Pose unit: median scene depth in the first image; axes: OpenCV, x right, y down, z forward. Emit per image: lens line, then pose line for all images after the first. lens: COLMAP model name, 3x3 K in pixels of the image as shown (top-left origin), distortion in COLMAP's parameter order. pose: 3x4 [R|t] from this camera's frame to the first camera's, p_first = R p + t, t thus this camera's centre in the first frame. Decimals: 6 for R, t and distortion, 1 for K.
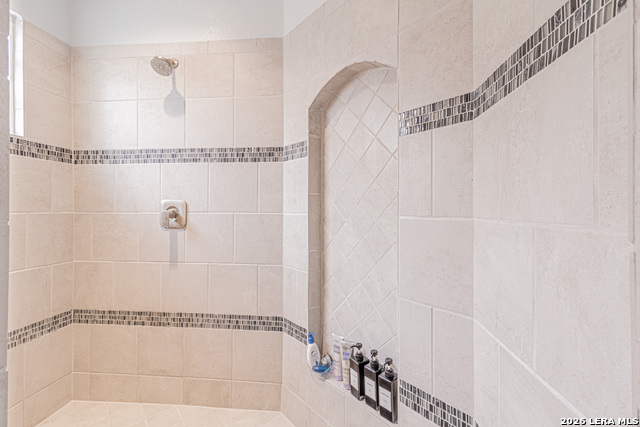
lens RADIAL K [[297.3, 0, 323.0], [0, 297.3, 211.0], [0, 0, 1]] dist [0.003197, 0.000342]
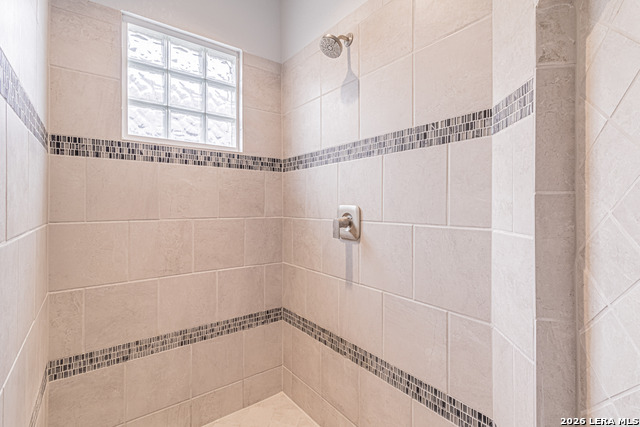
lens RADIAL K [[301.3, 0, 320.8], [0, 301.3, 206.1], [0, 0, 1]] dist [0.003371, 0.000492]
pose [[0.675077, -0.001766, -0.737745, 0.060978], [-0.005102, 0.999962, -0.007062, -0.029045], [0.737729, 0.008532, 0.675043, 0.384879]]
